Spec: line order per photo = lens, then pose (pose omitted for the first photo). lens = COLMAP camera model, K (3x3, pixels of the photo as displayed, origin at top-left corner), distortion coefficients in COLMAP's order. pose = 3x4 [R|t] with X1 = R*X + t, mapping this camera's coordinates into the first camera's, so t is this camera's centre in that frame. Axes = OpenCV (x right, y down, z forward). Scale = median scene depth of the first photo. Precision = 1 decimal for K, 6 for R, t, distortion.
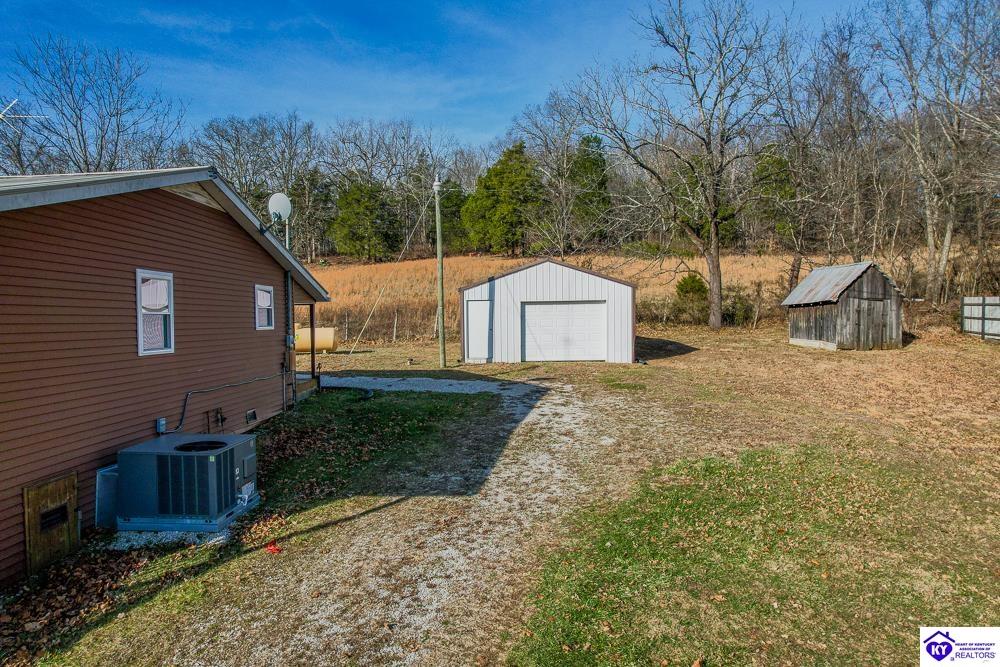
lens RADIAL K [[652.2, 0, 524.2], [0, 652.2, 314.1], [0, 0, 1]] dist [-0.075188, 0.067376]
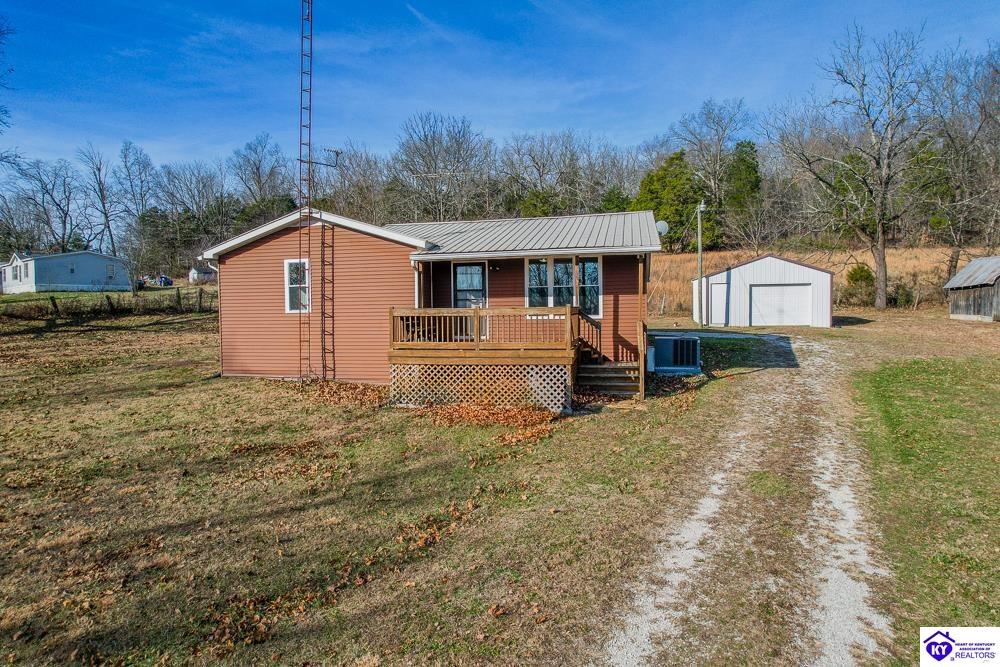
lens RADIAL K [[652.2, 0, 507.0], [0, 652.2, 310.3], [0, 0, 1]] dist [-0.075188, 0.067376]
pose [[0.980239, -0.000331, -0.197817, -0.197016], [-0.000240, 0.999996, -0.002864, 0.033383], [0.197817, 0.002855, 0.980235, -0.408515]]
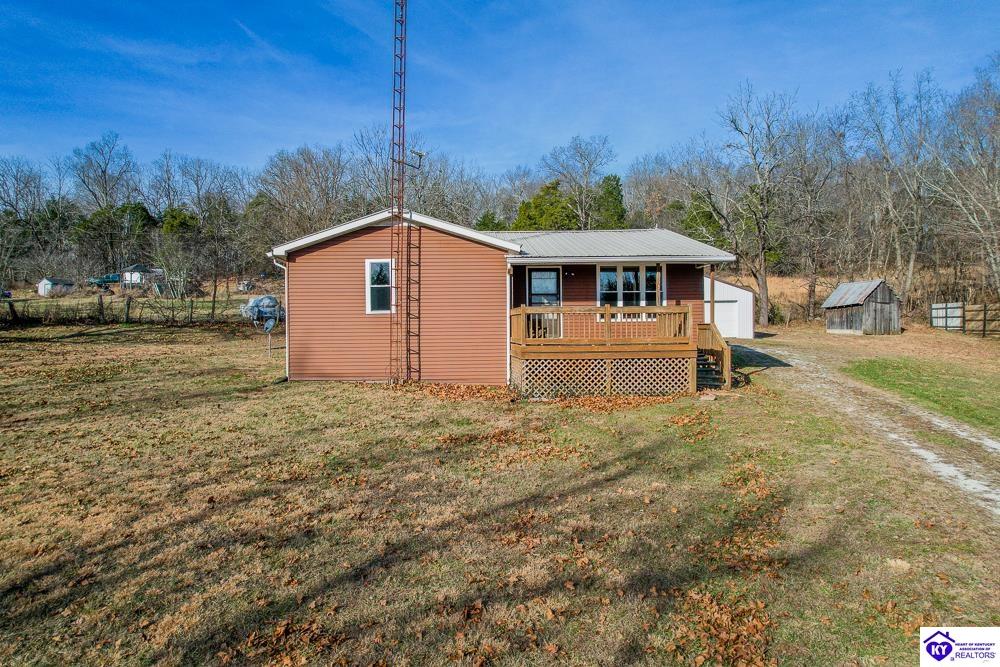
lens RADIAL K [[652.2, 0, 489.4], [0, 652.2, 314.6], [0, 0, 1]] dist [-0.075188, 0.067376]
pose [[0.998314, 0.004634, 0.057864, -0.455370], [-0.002519, 0.999328, -0.036562, 0.057741], [-0.057994, 0.036355, 0.997655, -0.456855]]
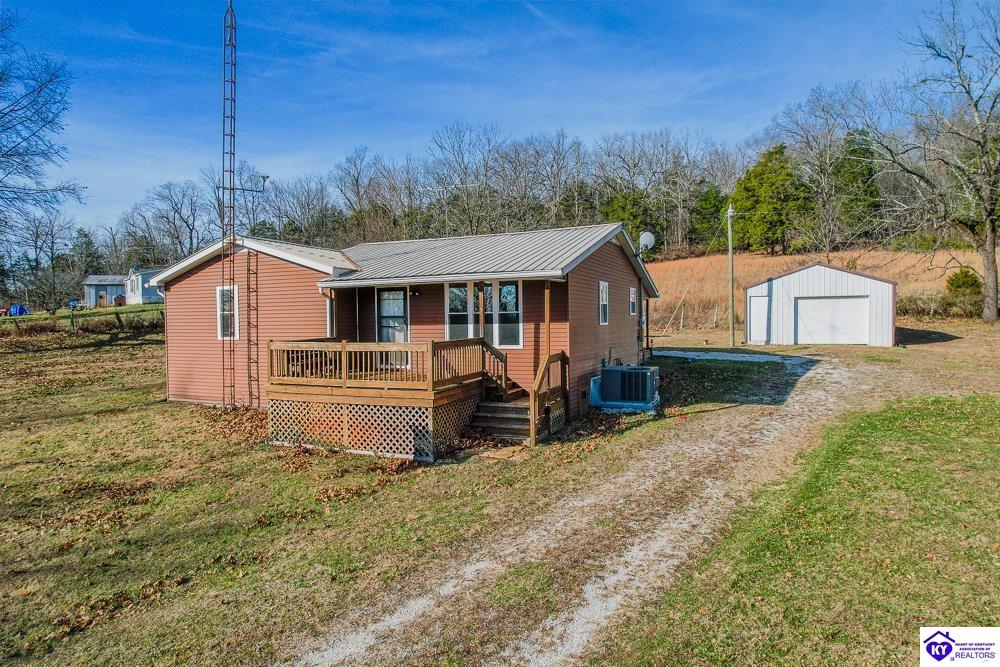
lens RADIAL K [[652.2, 0, 504.0], [0, 652.2, 331.6], [0, 0, 1]] dist [-0.075188, 0.067376]
pose [[0.921103, 0.009789, -0.389195, -0.029548], [0.001973, 0.999554, 0.029811, 0.007784], [0.389313, -0.028227, 0.920673, -0.302896]]
